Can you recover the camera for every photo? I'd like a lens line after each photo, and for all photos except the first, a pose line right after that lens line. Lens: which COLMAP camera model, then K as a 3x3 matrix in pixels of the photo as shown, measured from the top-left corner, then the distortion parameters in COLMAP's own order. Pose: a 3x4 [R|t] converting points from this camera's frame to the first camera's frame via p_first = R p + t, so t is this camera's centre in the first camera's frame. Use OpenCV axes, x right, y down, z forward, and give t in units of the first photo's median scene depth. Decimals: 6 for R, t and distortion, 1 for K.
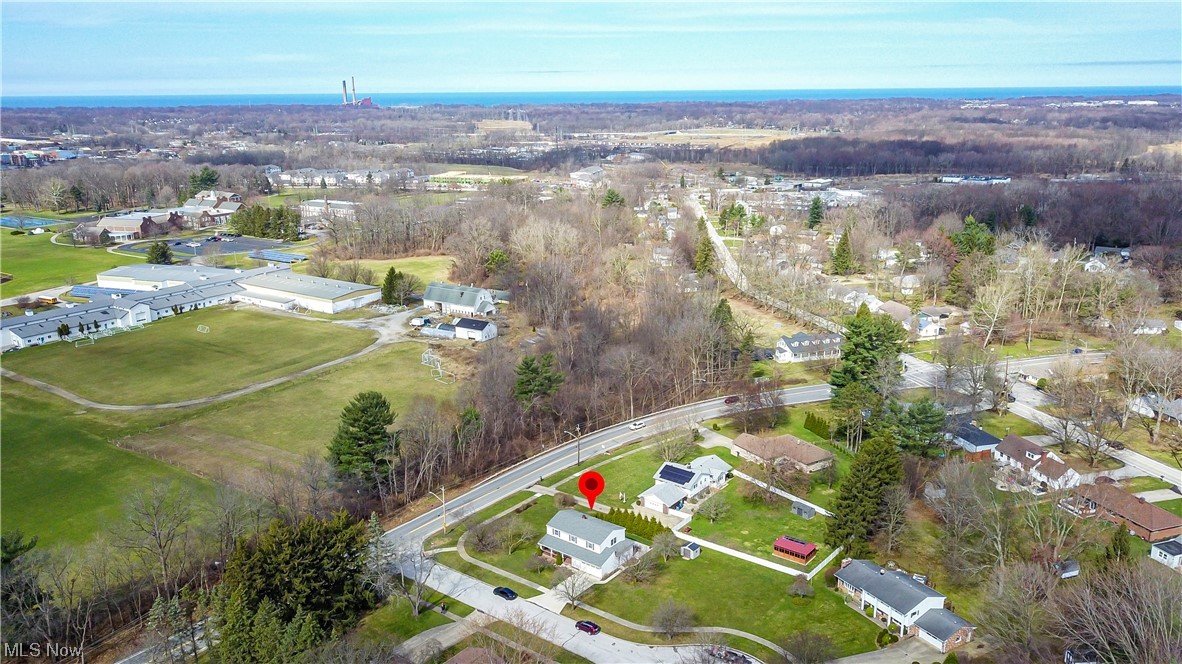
lens RADIAL K [[913.9, 0, 591.0], [0, 913.9, 332.0], [0, 0, 1]] dist [0.103368, -0.216961]
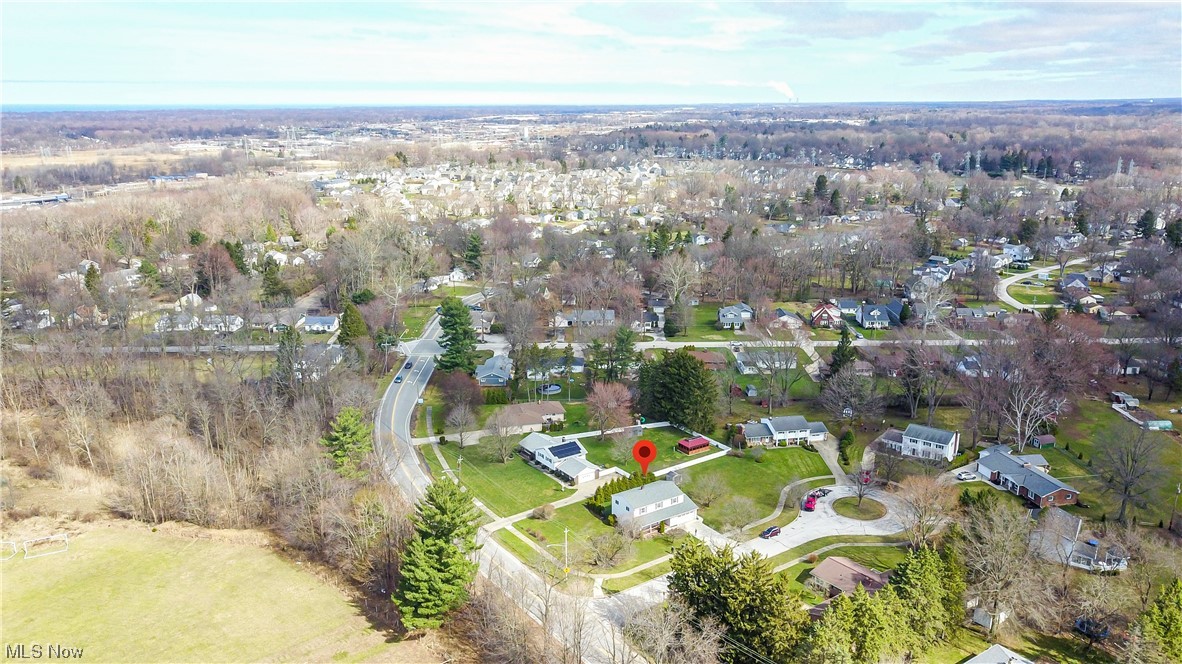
lens RADIAL K [[913.9, 0, 591.0], [0, 913.9, 332.0], [0, 0, 1]] dist [0.103368, -0.216961]
pose [[0.295749, -0.233528, 0.926282, -0.891655], [0.250470, 0.954691, 0.160718, -0.148398], [-0.921845, 0.184474, 0.340840, 0.587913]]
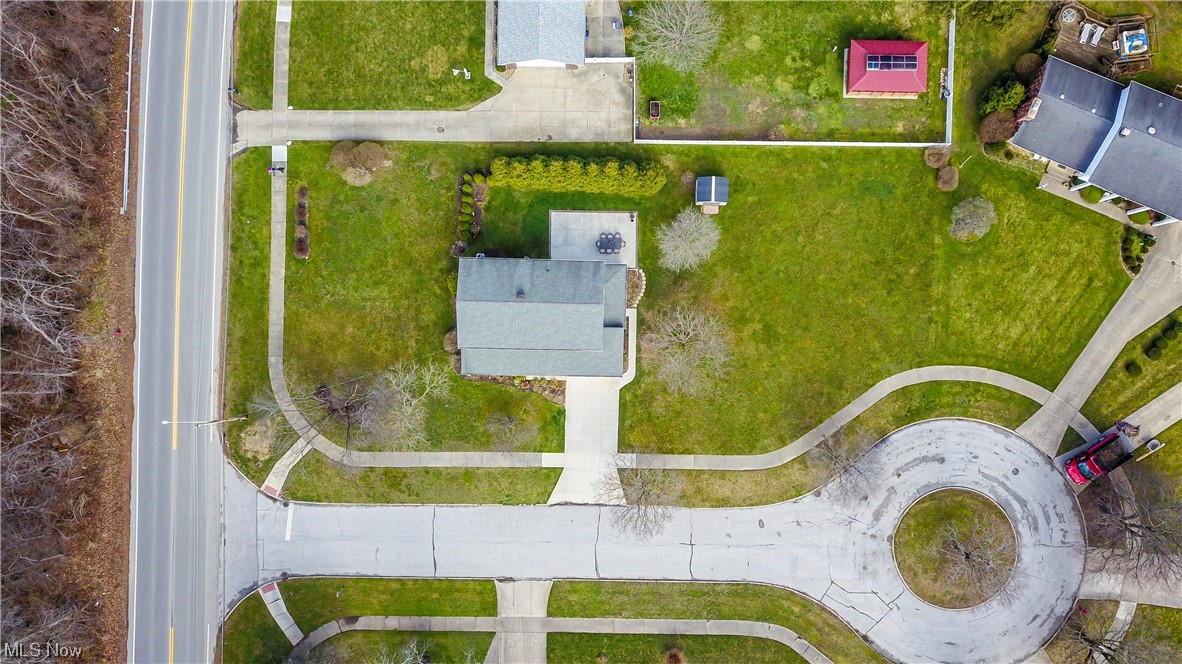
lens RADIAL K [[905.3, 0, 591.0], [0, 905.3, 332.0], [0, 0, 1]] dist [0.010217, 0.004584]
pose [[0.796597, -0.604496, 0.004203, 0.007356], [0.162206, 0.220441, 0.961819, -0.201237], [-0.582342, -0.765500, 0.273656, 0.759144]]
